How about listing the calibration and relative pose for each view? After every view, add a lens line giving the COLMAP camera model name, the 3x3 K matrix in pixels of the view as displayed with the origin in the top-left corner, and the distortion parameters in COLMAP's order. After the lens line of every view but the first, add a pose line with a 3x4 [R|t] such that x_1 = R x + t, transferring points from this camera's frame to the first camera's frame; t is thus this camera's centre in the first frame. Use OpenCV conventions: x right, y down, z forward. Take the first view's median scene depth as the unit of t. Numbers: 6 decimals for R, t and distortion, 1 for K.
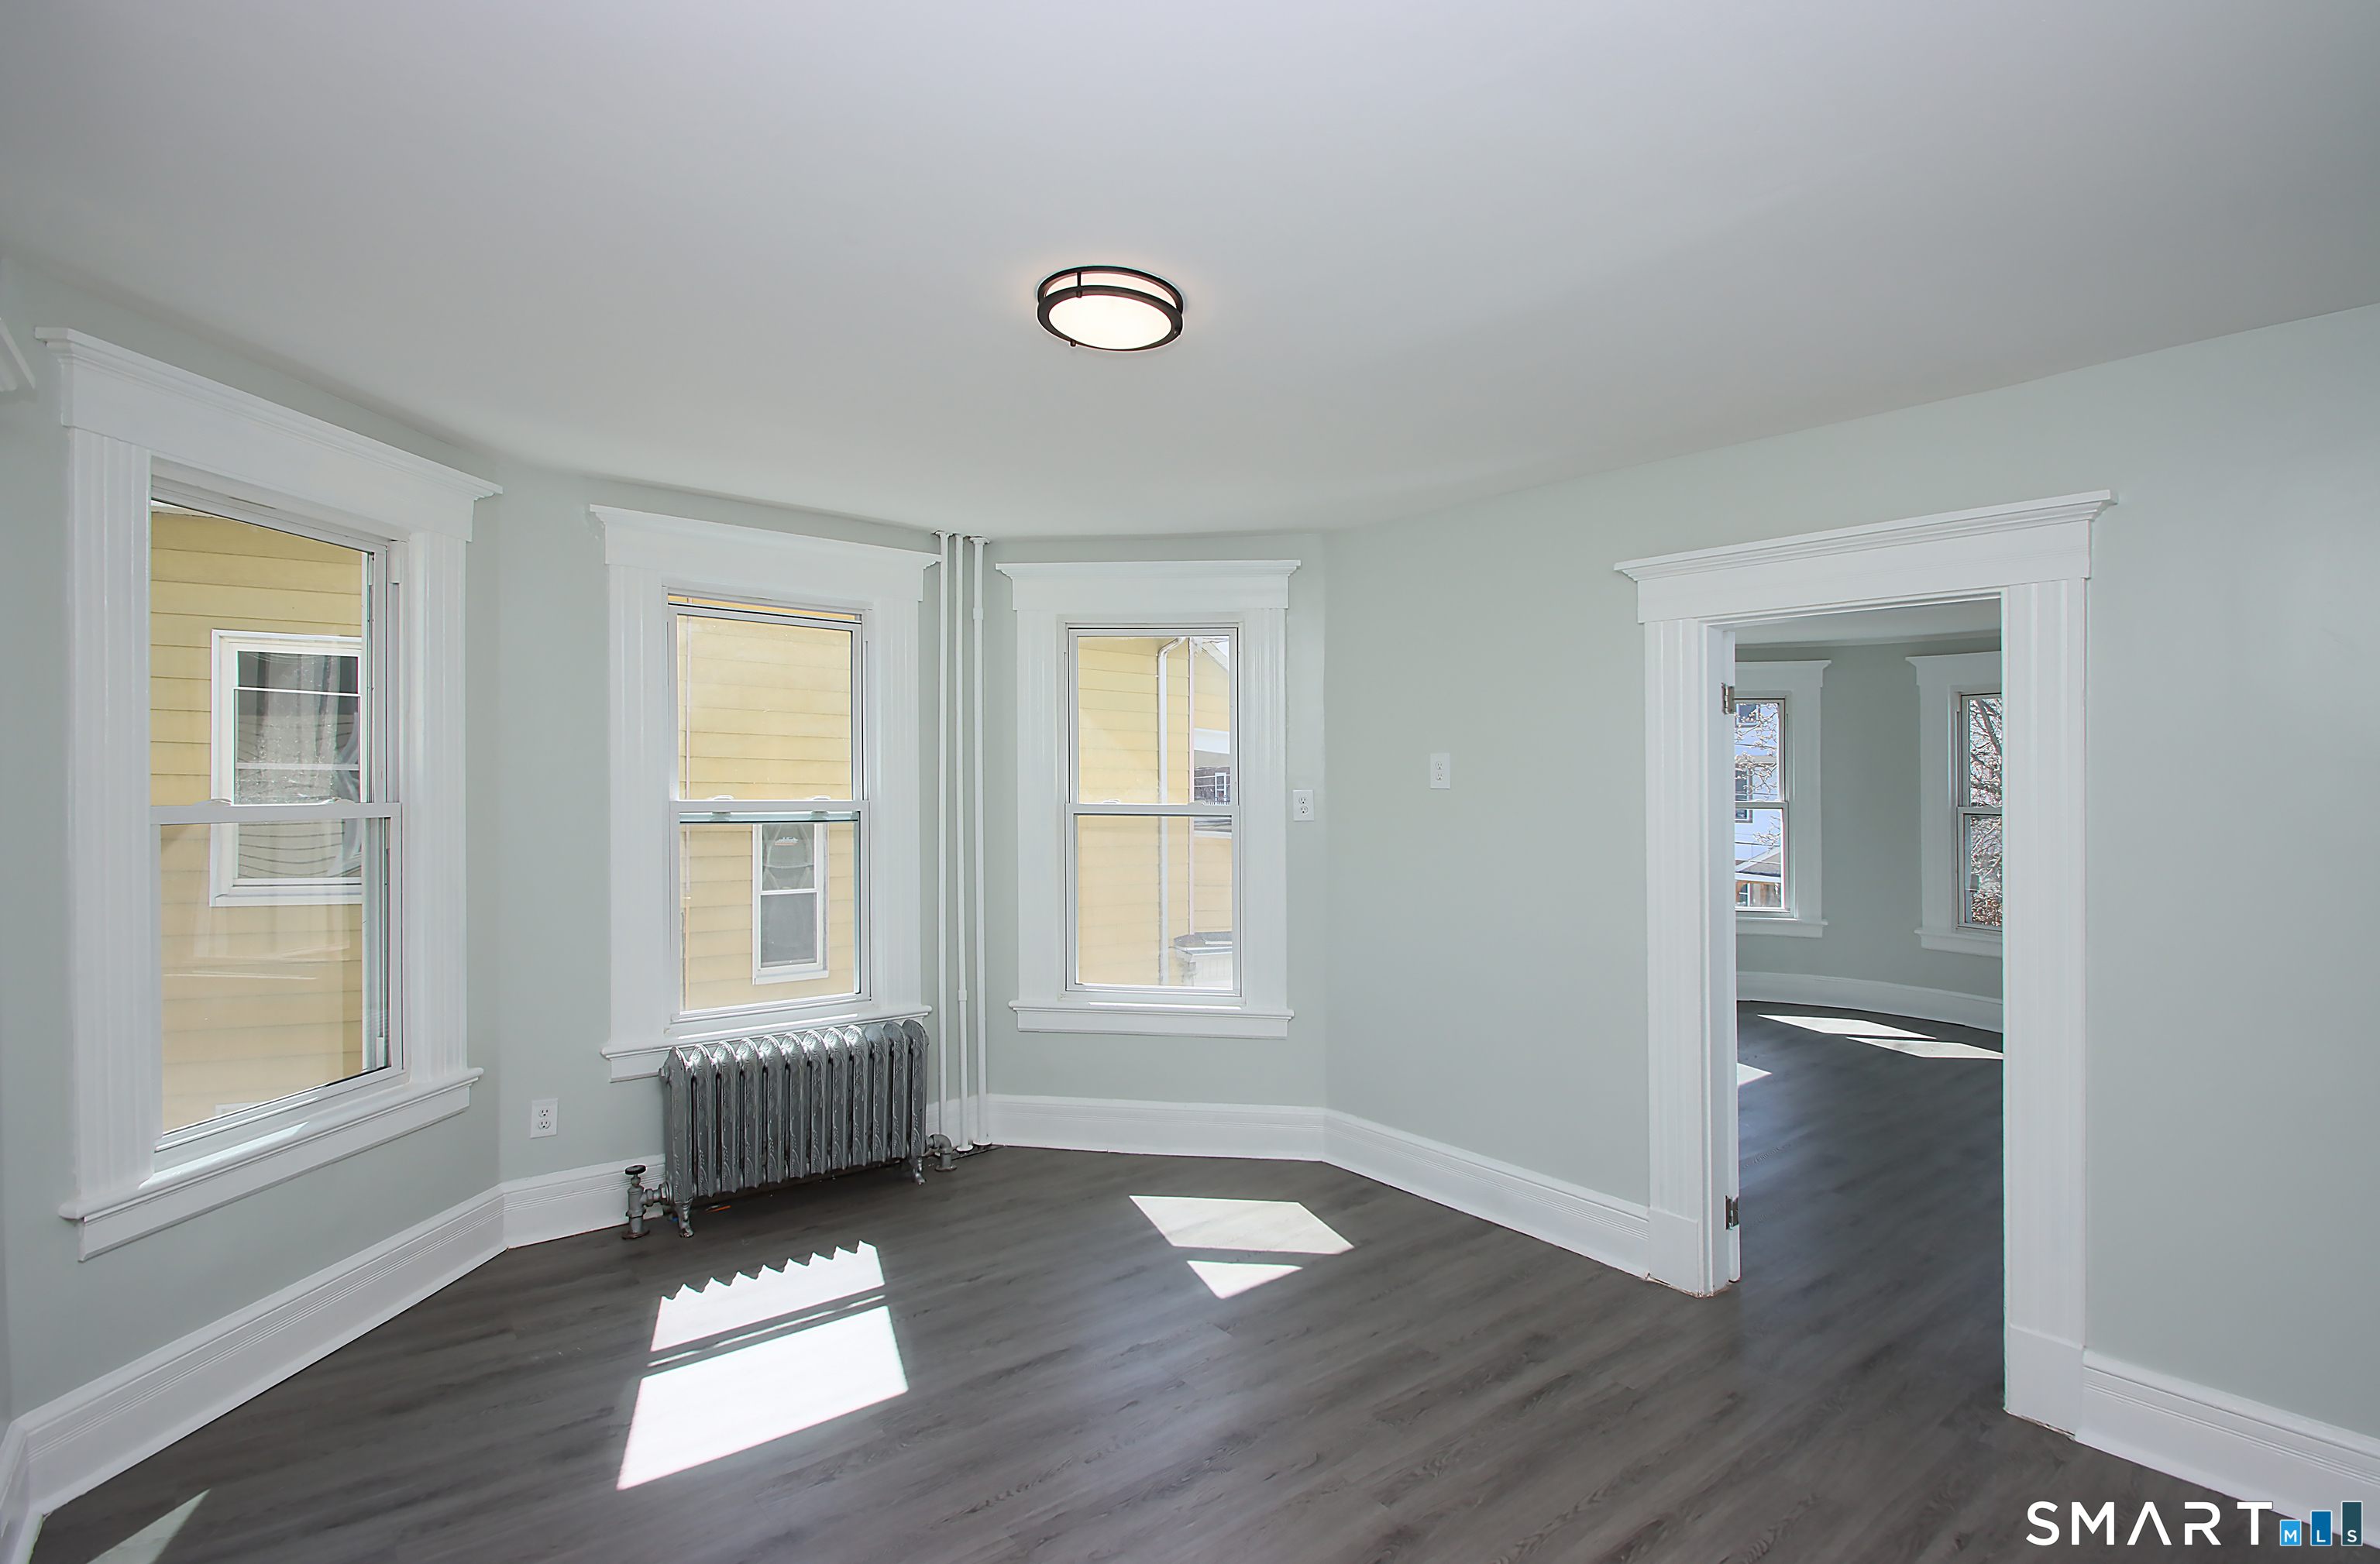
lens RADIAL K [[1159.7, 0, 1184.2], [0, 1159.7, 780.6], [0, 0, 1]] dist [0.027699, -0.024177]
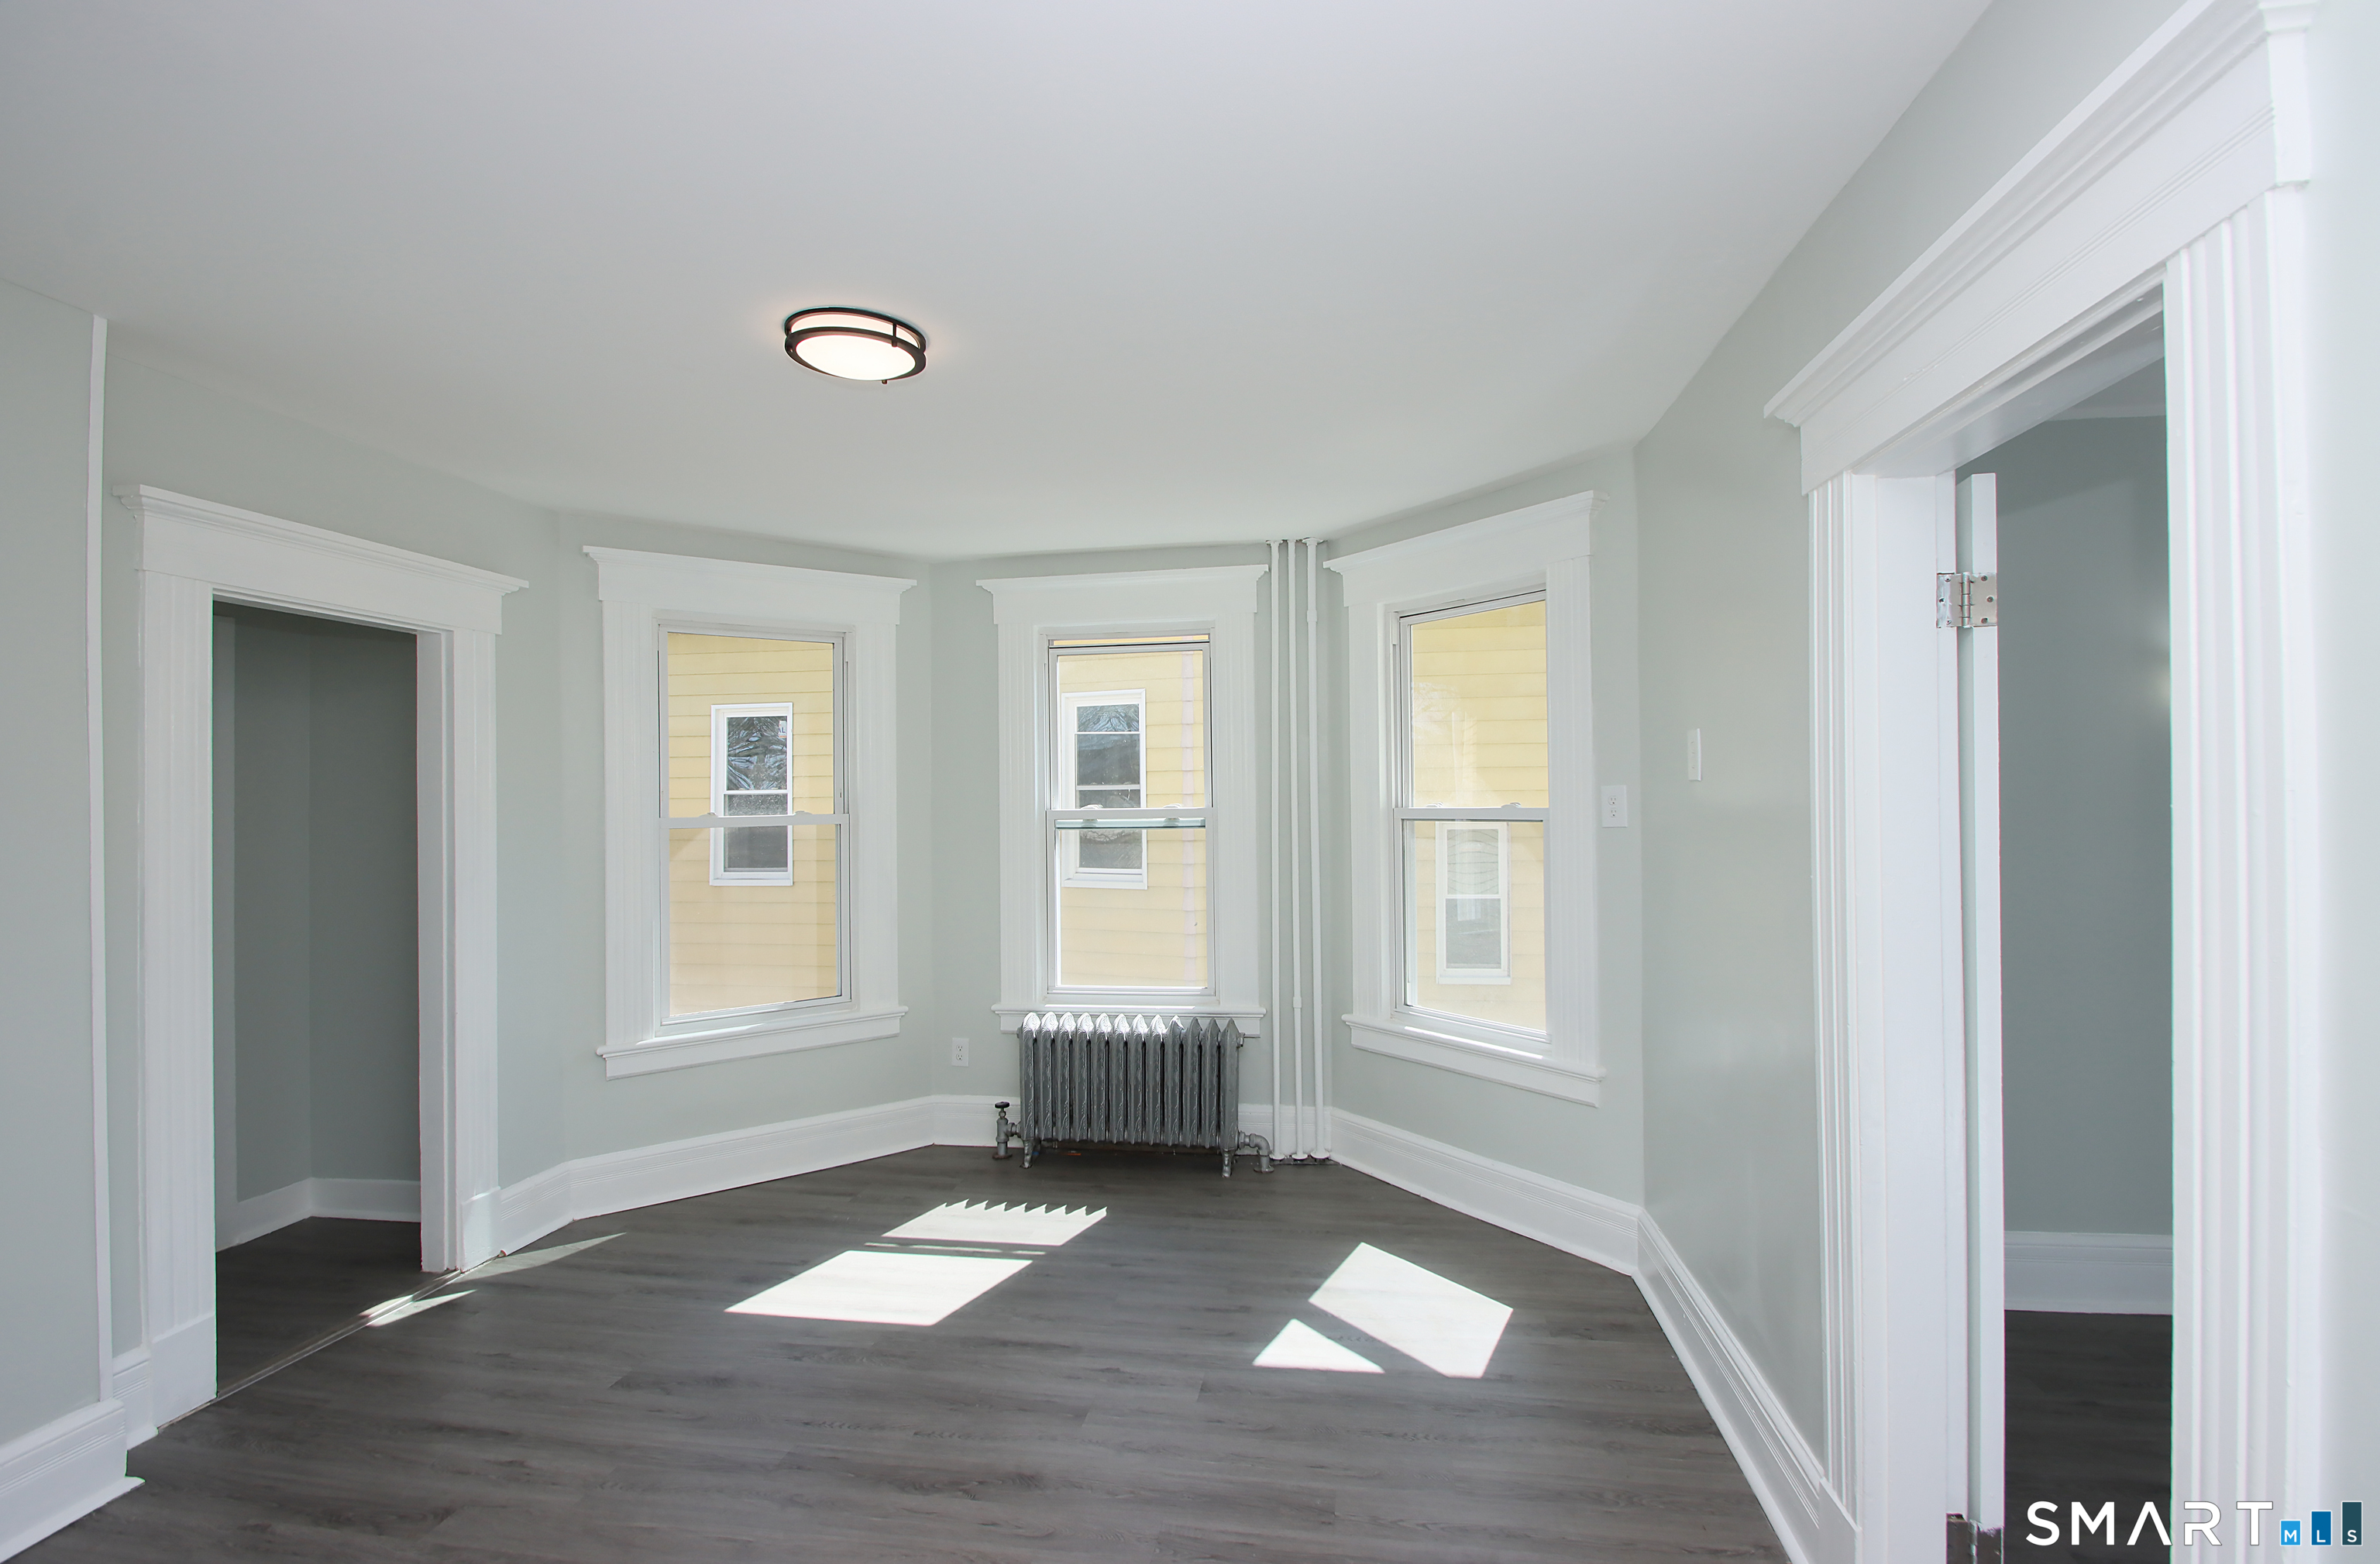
lens RADIAL K [[1159.7, 0, 1184.2], [0, 1159.7, 780.6], [0, 0, 1]] dist [0.027699, -0.024177]
pose [[0.645662, -0.028992, -0.763073, 0.559454], [0.027077, 0.999520, -0.015065, 0.008637], [0.763143, -0.010935, 0.646137, 0.313963]]
